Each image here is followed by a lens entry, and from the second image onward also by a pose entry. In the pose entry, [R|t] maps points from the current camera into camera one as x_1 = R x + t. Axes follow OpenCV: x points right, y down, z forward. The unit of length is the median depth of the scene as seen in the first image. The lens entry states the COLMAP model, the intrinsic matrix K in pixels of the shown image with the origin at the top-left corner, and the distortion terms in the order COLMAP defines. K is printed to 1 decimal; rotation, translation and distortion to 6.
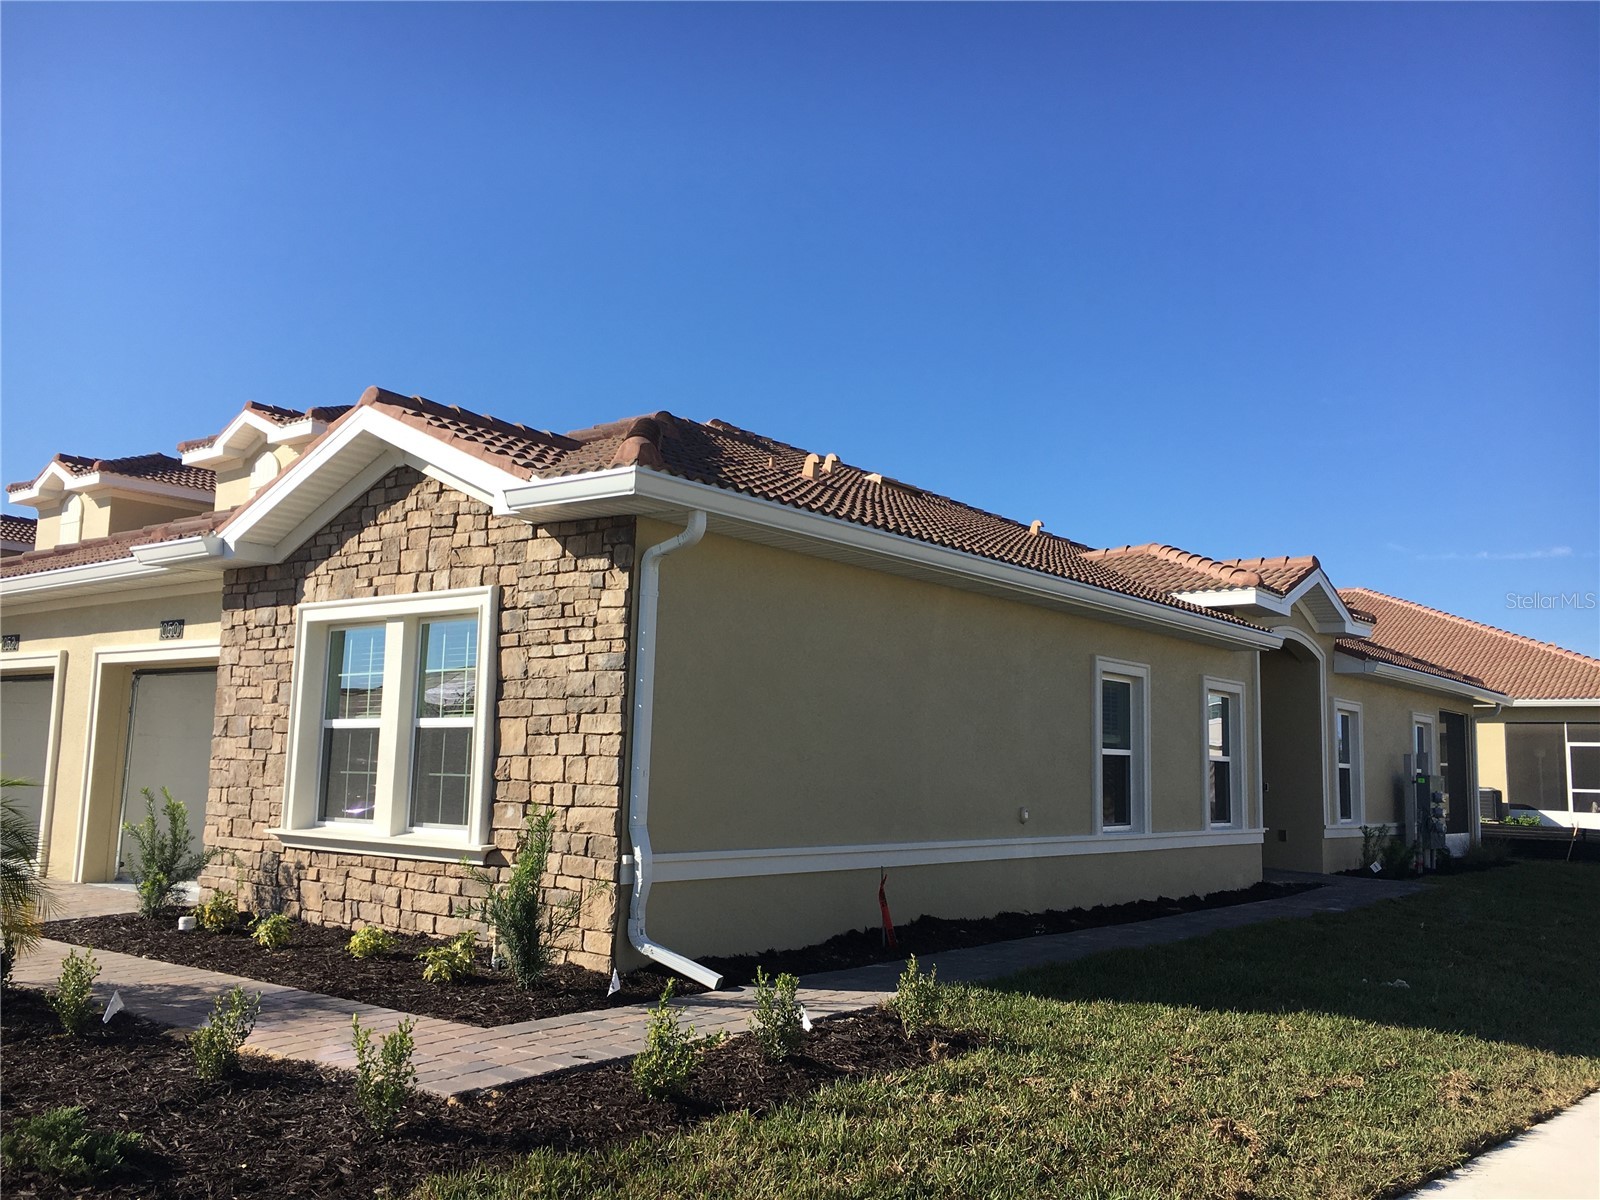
lens RADIAL K [[1358.8, 0, 796.6], [0, 1358.8, 596.7], [0, 0, 1]] dist [0.033007, -0.010225]
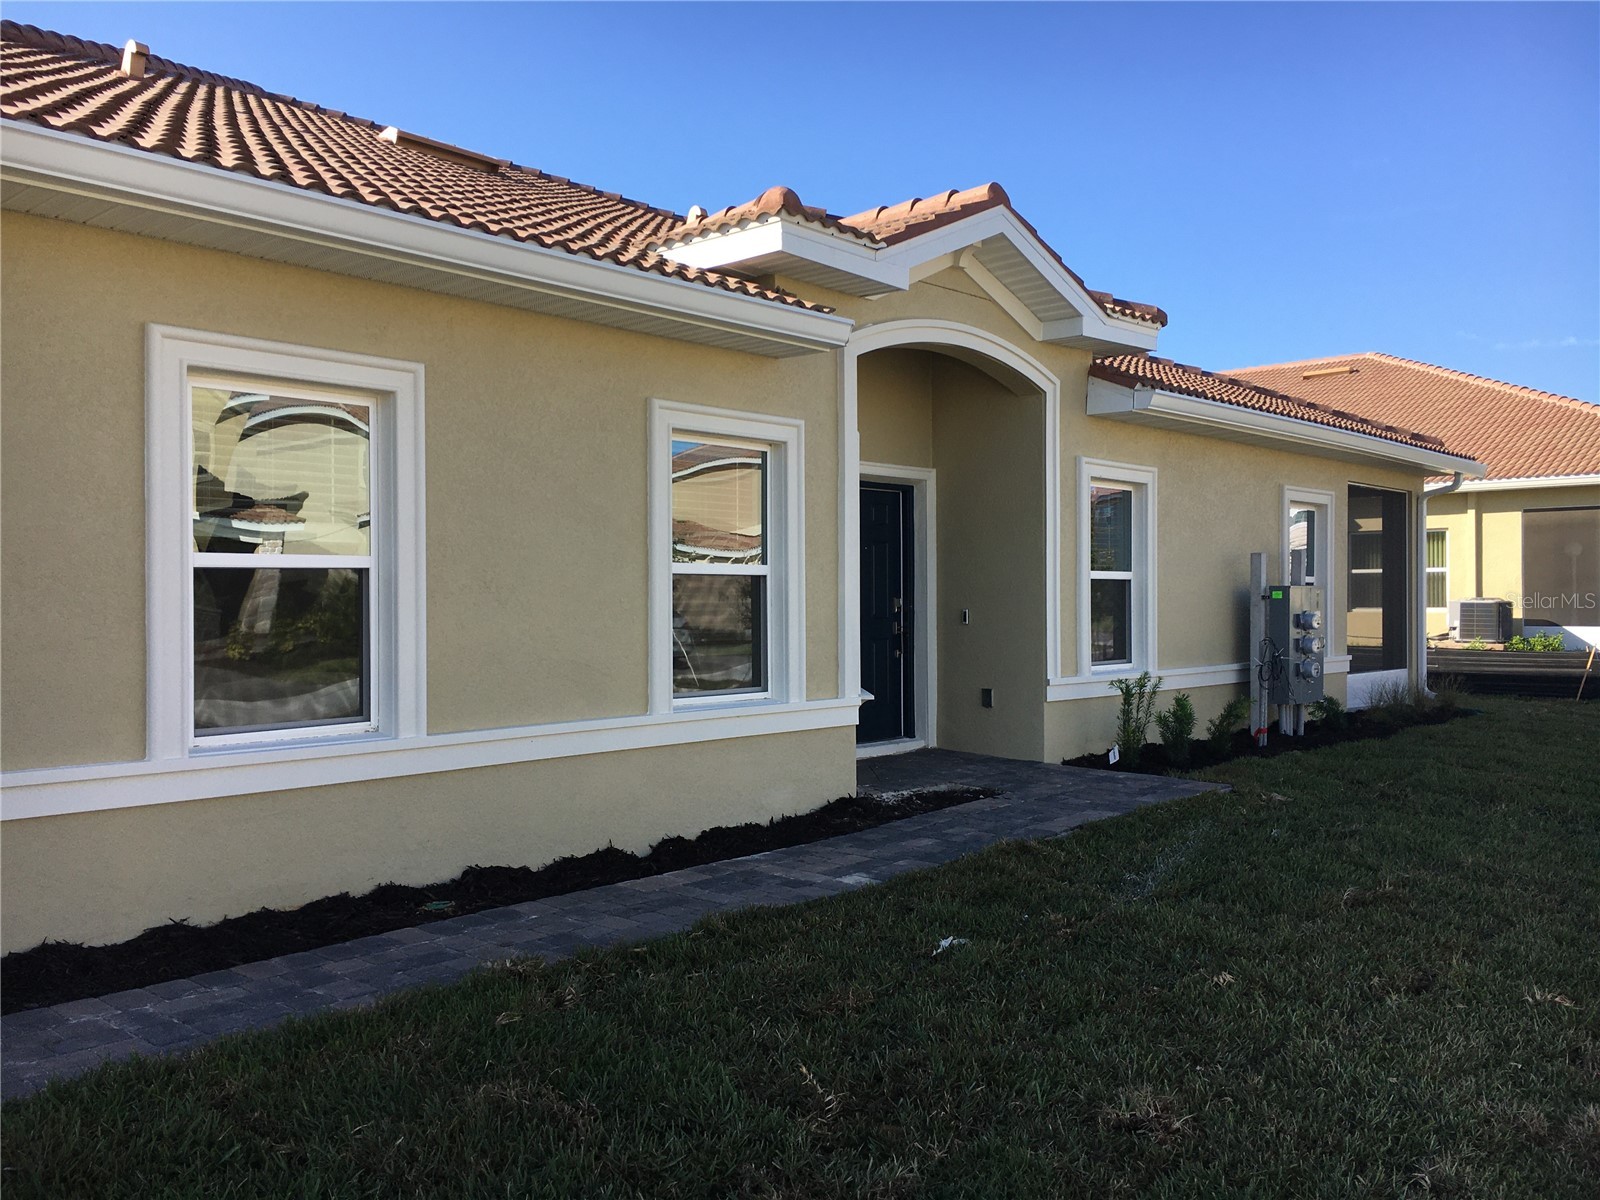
lens RADIAL K [[1358.8, 0, 807.8], [0, 1358.8, 590.6], [0, 0, 1]] dist [0.033007, -0.010225]
pose [[0.997523, -0.031367, -0.062957, 0.234877], [0.038659, 0.992239, 0.118185, 0.043191], [0.058761, -0.120326, 0.990994, 0.317708]]
